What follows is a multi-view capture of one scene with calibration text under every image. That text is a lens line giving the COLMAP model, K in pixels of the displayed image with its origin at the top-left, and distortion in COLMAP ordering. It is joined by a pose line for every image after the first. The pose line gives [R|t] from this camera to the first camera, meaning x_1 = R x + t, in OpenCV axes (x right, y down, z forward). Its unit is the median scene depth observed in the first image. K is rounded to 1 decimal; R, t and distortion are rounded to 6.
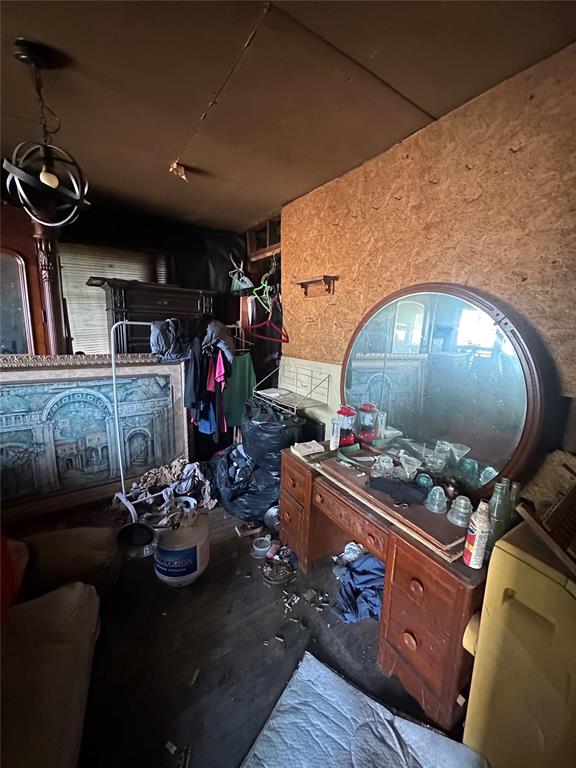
lens RADIAL K [[307.0, 0, 289.0], [0, 307.0, 383.2], [0, 0, 1]] dist [-0.003503, 0.000926]
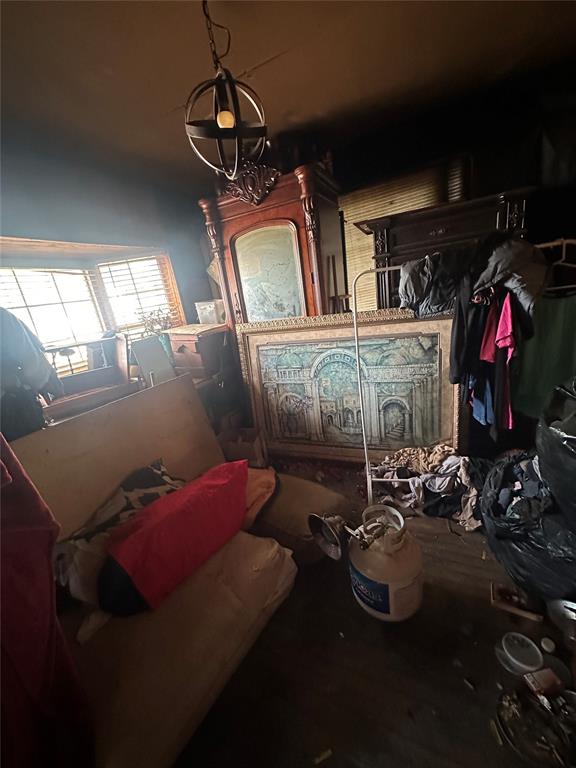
lens RADIAL K [[307.0, 0, 287.2], [0, 307.0, 383.5], [0, 0, 1]] dist [-0.003503, 0.000926]
pose [[0.506147, 0.144231, -0.850302, 0.081142], [-0.000859, 0.986001, 0.166737, -0.034857], [0.862447, -0.083663, 0.499185, 0.334328]]
